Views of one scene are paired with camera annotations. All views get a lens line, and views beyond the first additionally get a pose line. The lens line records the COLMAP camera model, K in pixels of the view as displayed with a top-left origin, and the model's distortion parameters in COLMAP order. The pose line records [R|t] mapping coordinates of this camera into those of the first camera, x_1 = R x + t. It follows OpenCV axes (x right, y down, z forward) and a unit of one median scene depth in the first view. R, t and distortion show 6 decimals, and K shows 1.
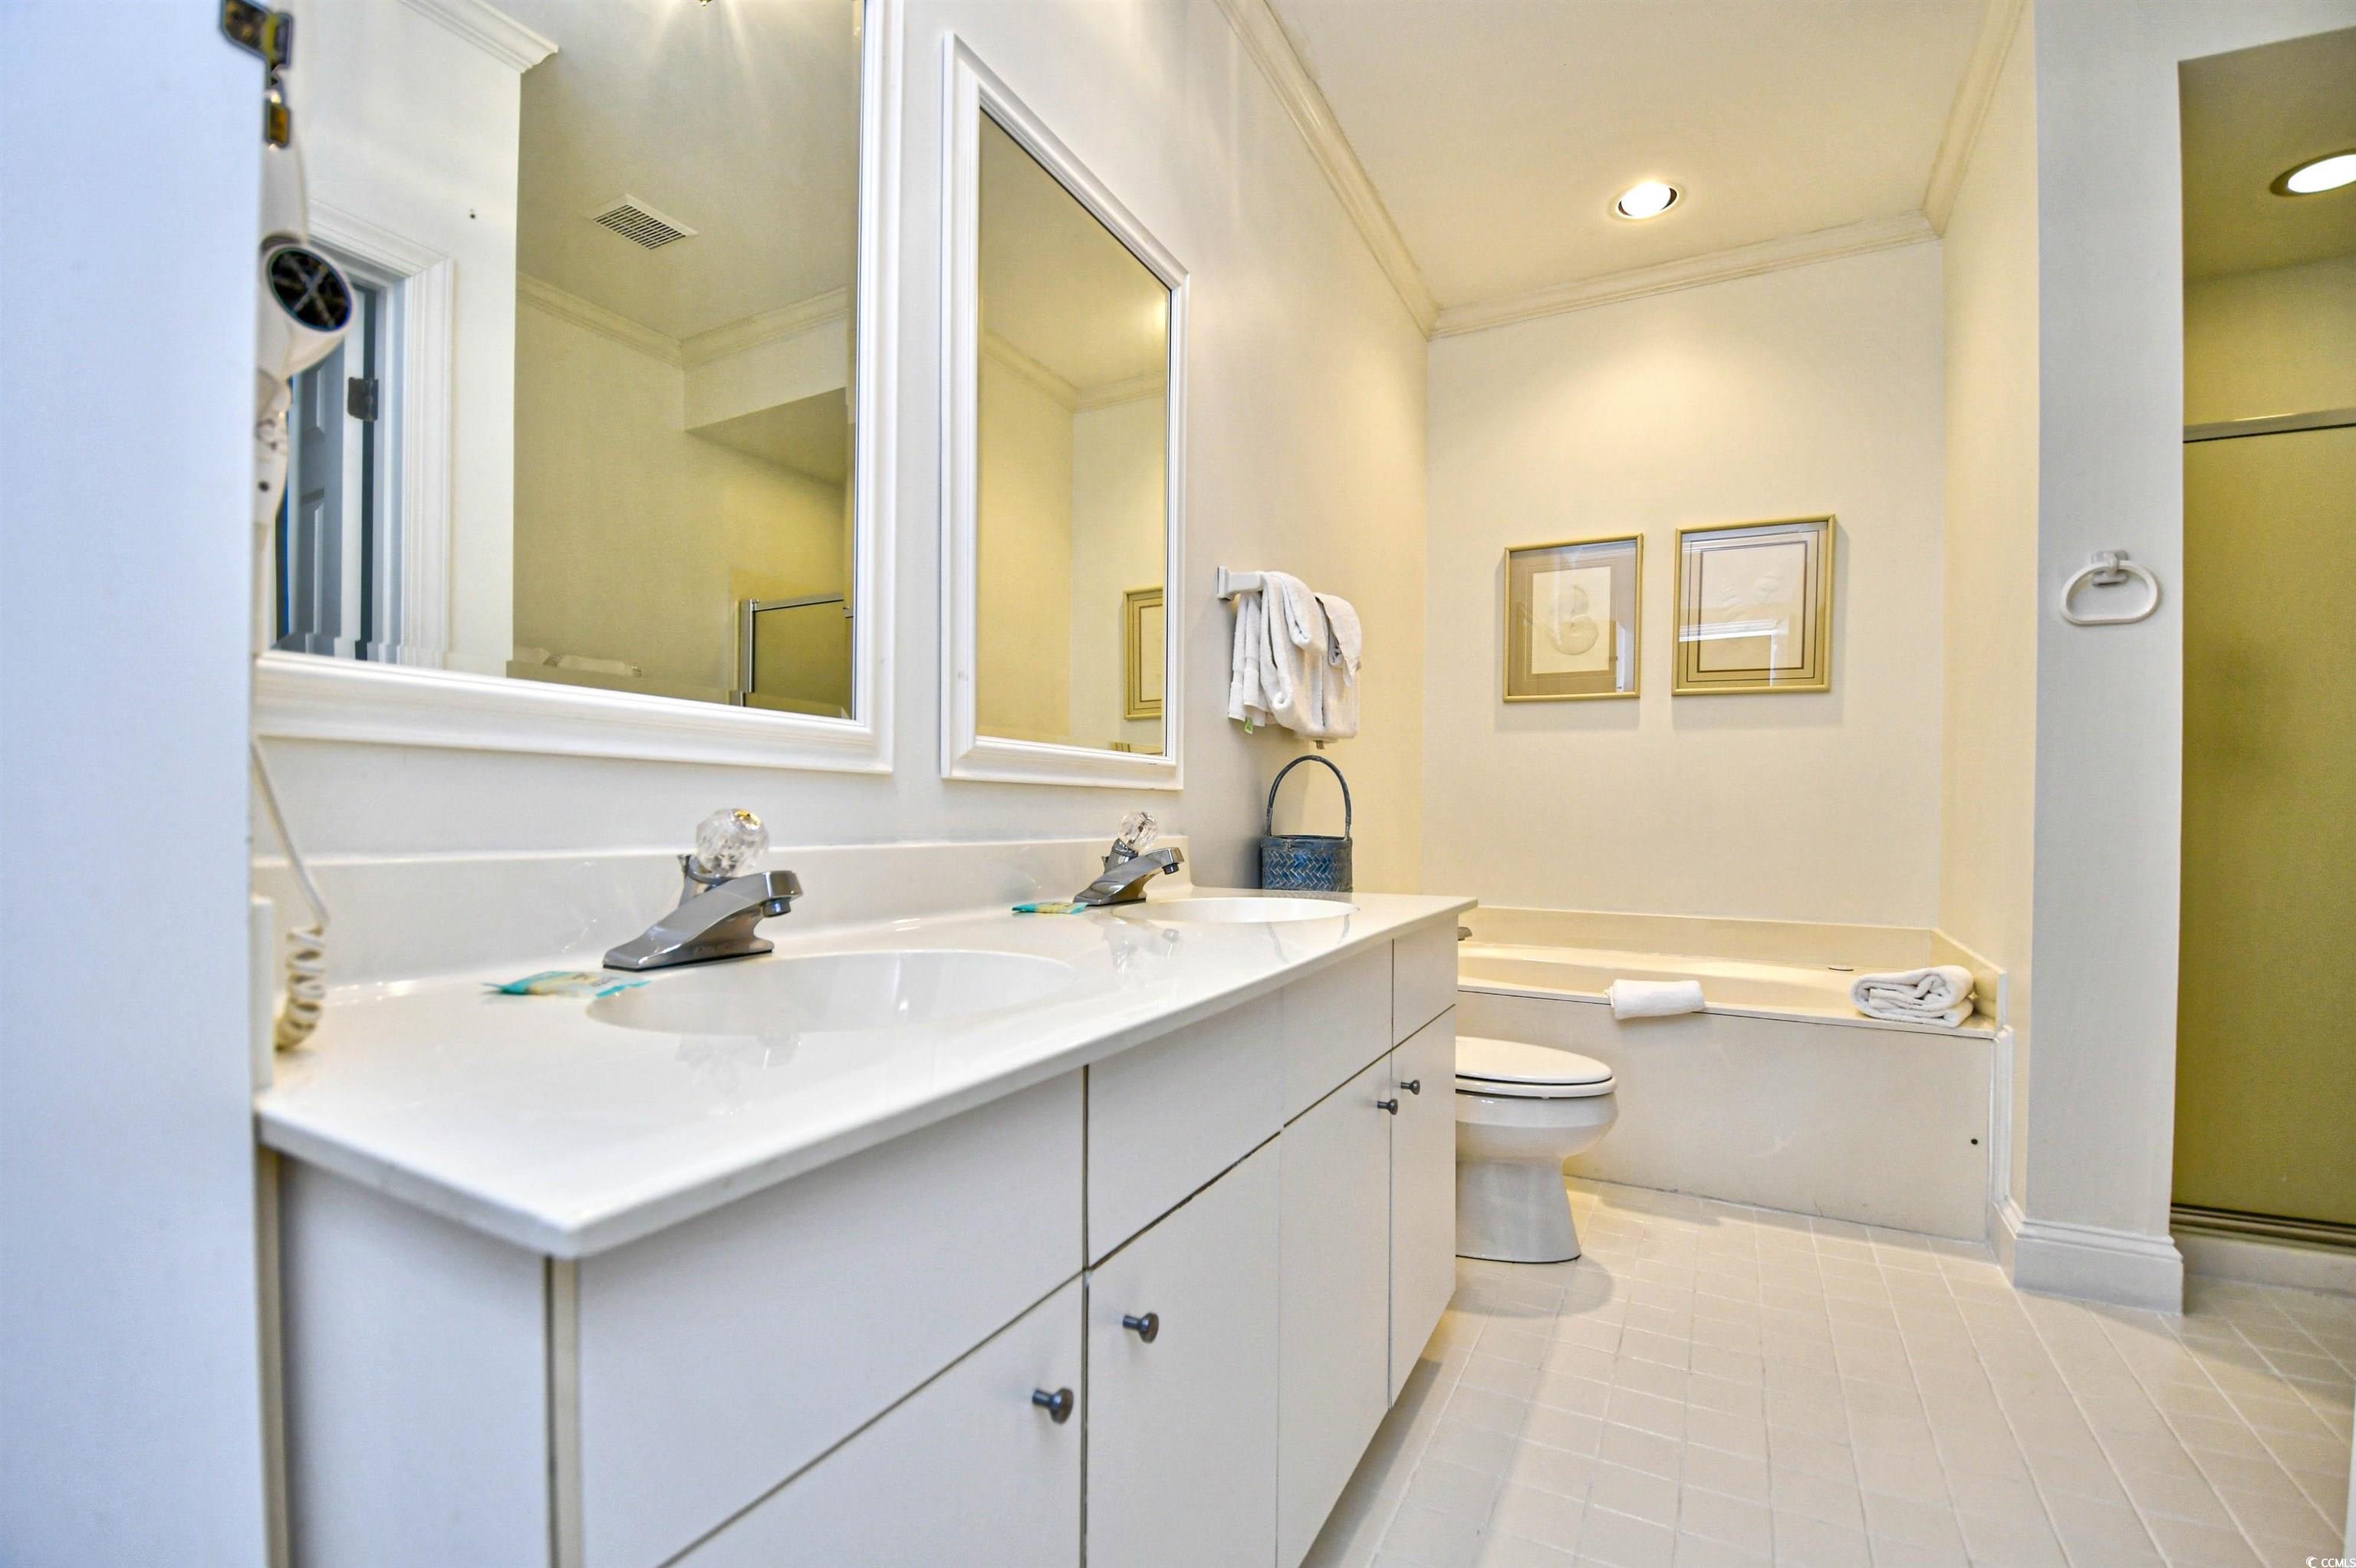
lens RADIAL K [[1028.2, 0, 1176.2], [0, 1028.2, 804.9], [0, 0, 1]] dist [0.014361, -0.018617]
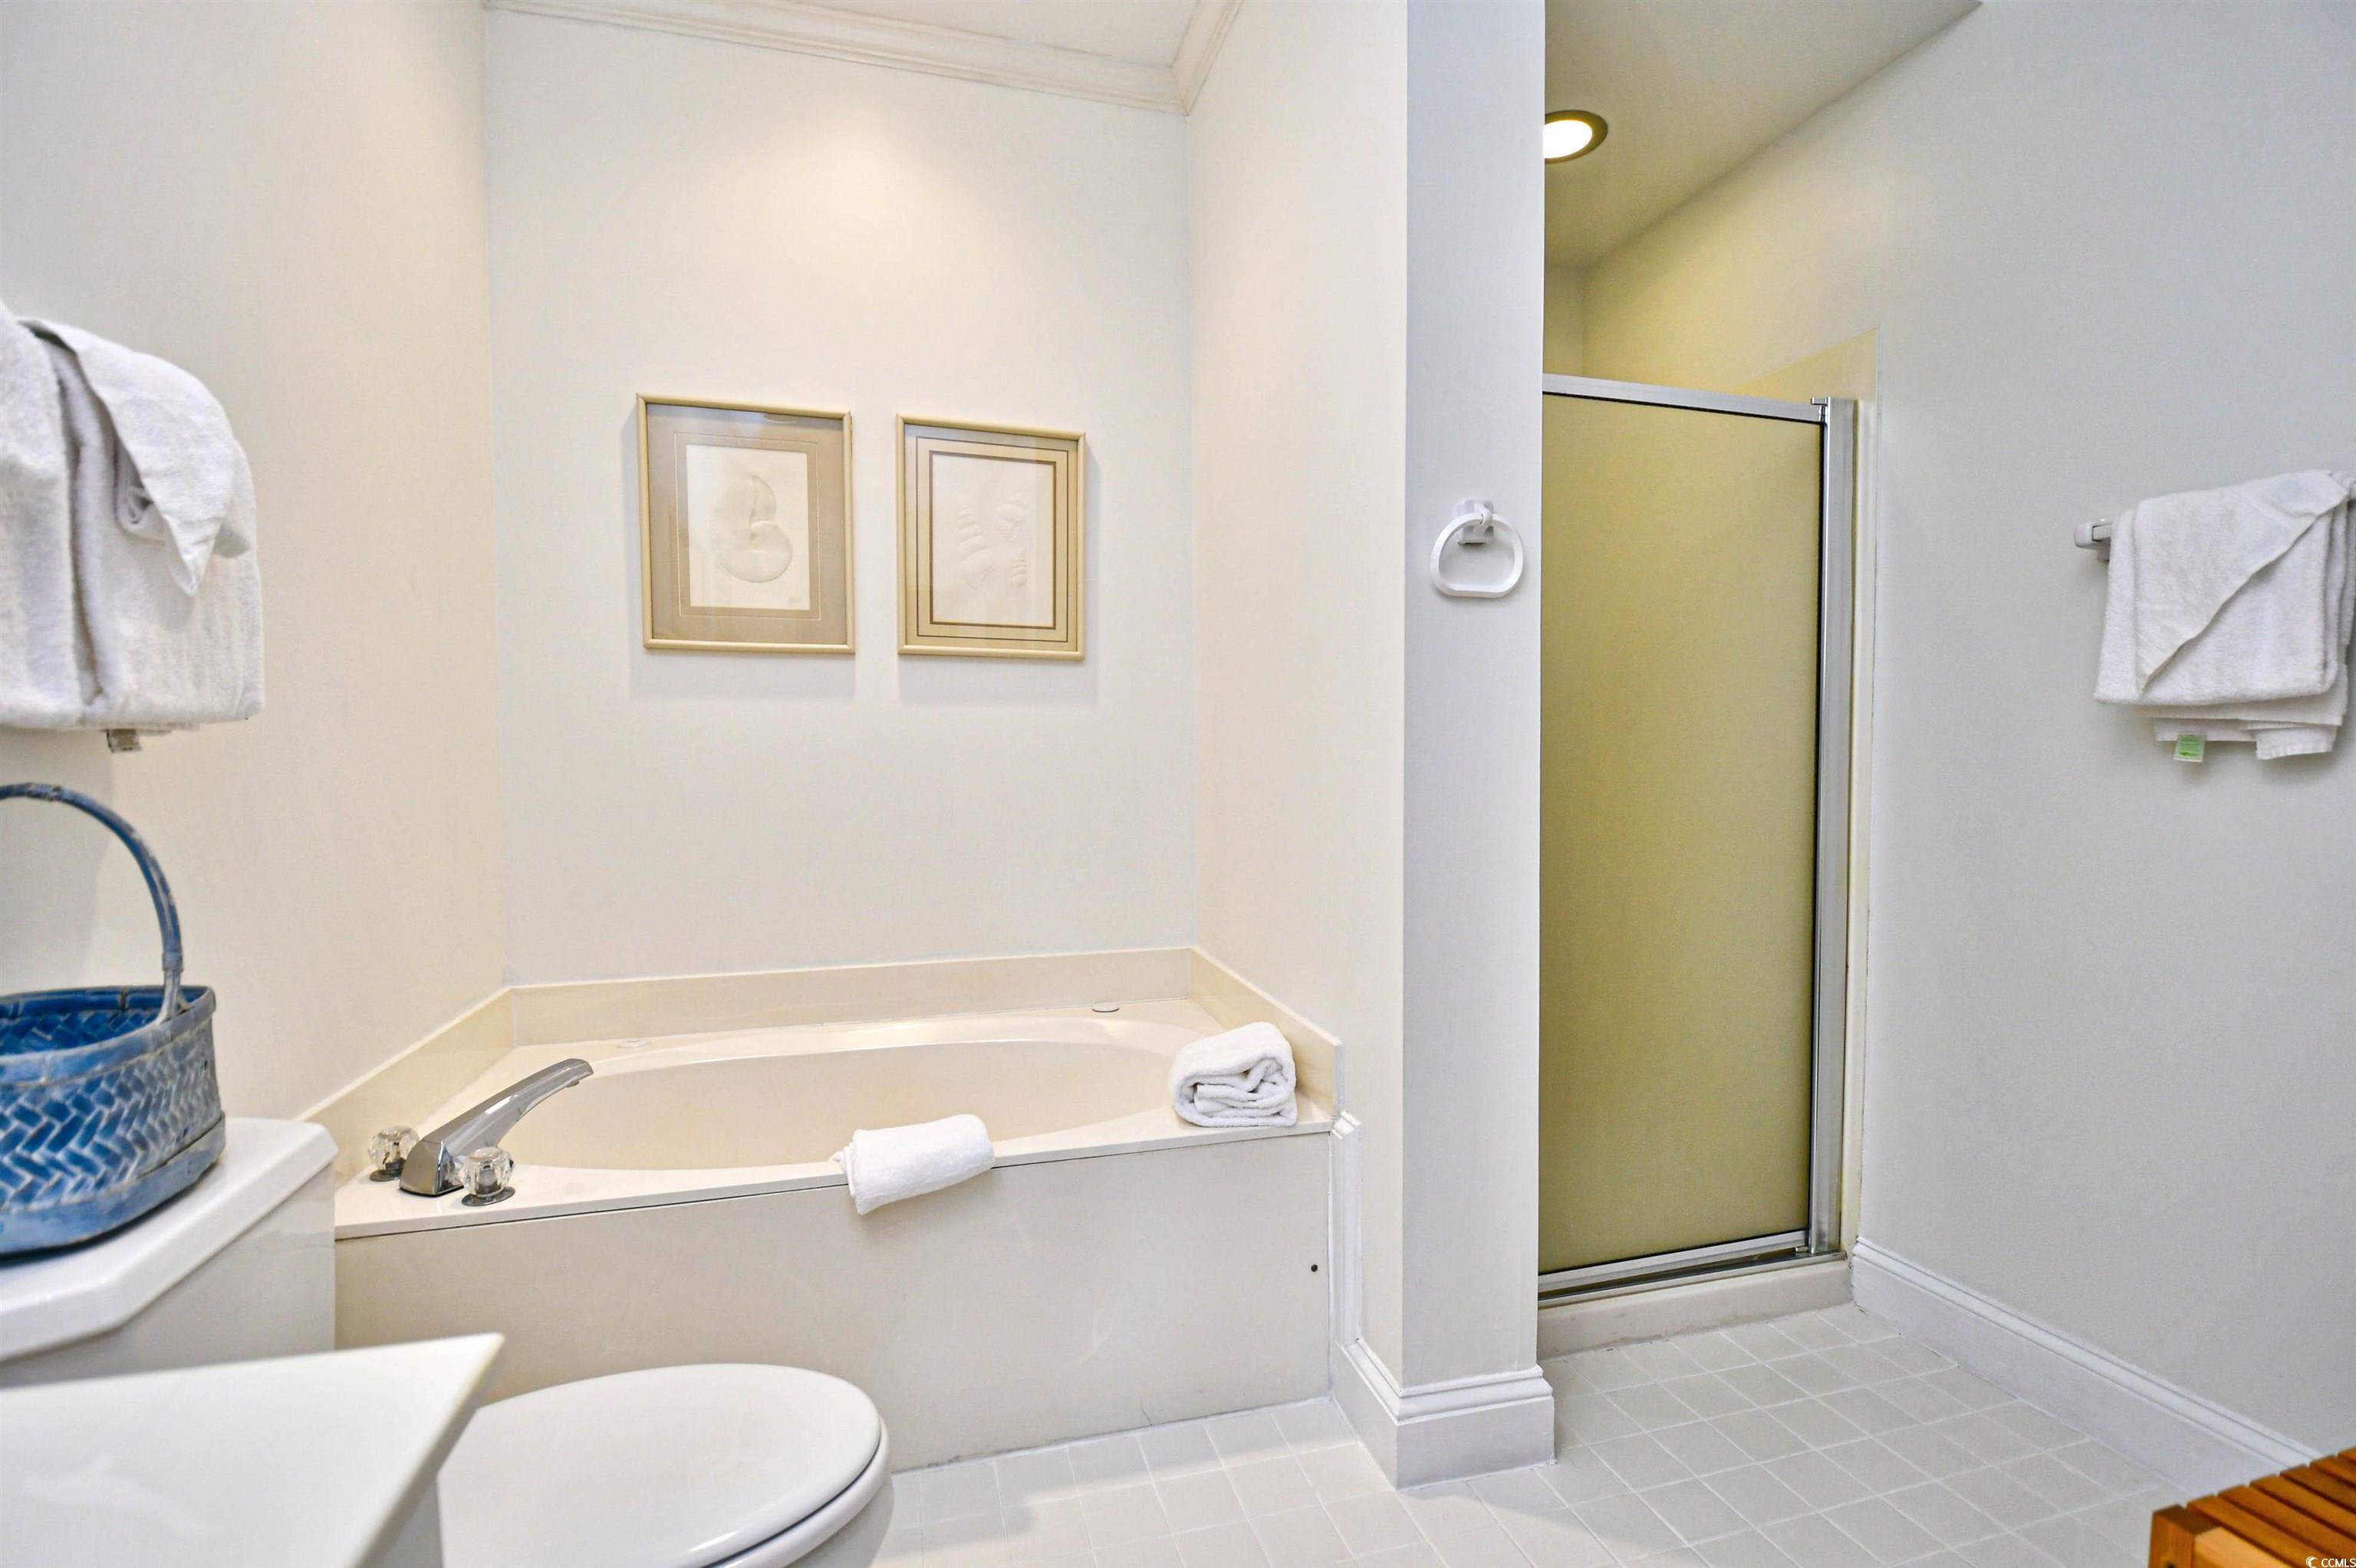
lens RADIAL K [[1028.2, 0, 1176.2], [0, 1028.2, 804.9], [0, 0, 1]] dist [0.014361, -0.018617]
pose [[0.722264, -0.047464, 0.689986, 0.177274], [0.010690, 0.998289, 0.057482, -0.058037], [-0.691534, -0.034142, 0.721536, 0.497366]]
